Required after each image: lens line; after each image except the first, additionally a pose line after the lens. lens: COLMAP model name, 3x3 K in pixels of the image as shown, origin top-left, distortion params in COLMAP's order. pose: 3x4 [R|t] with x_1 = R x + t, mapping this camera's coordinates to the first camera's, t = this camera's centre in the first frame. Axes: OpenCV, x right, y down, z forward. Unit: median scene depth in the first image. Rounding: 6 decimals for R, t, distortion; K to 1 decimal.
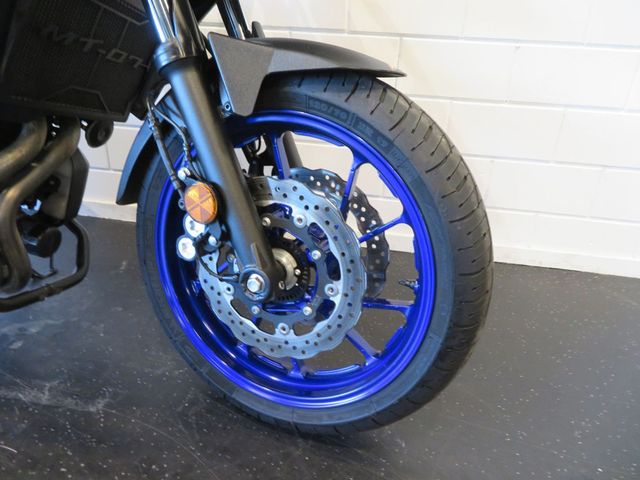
lens RADIAL K [[461.7, 0, 320.0], [0, 461.7, 240.0], [0, 0, 1]] dist [-0.008771, -0.003994]
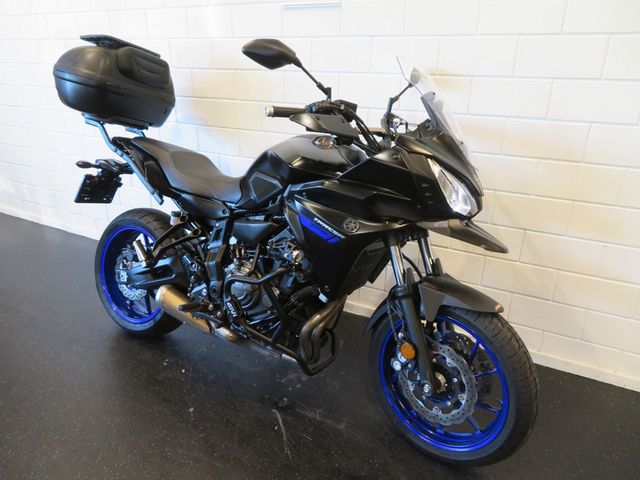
lens RADIAL K [[461.7, 0, 320.0], [0, 461.7, 240.0], [0, 0, 1]] dist [-0.008771, -0.003994]
pose [[0.945826, 0.088168, -0.312473, 0.008738], [-0.111533, 0.992086, -0.057670, -0.418599], [0.304915, 0.089397, 0.948174, -1.317555]]
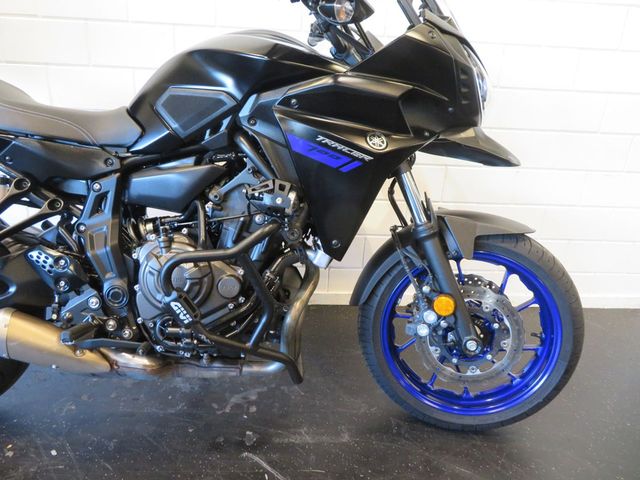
lens RADIAL K [[461.7, 0, 320.0], [0, 461.7, 240.0], [0, 0, 1]] dist [-0.008771, -0.003994]
pose [[0.973815, -0.075285, 0.214516, -1.005625], [0.093144, 0.992870, -0.074382, -0.224371], [-0.207387, 0.092415, 0.973884, -0.645060]]
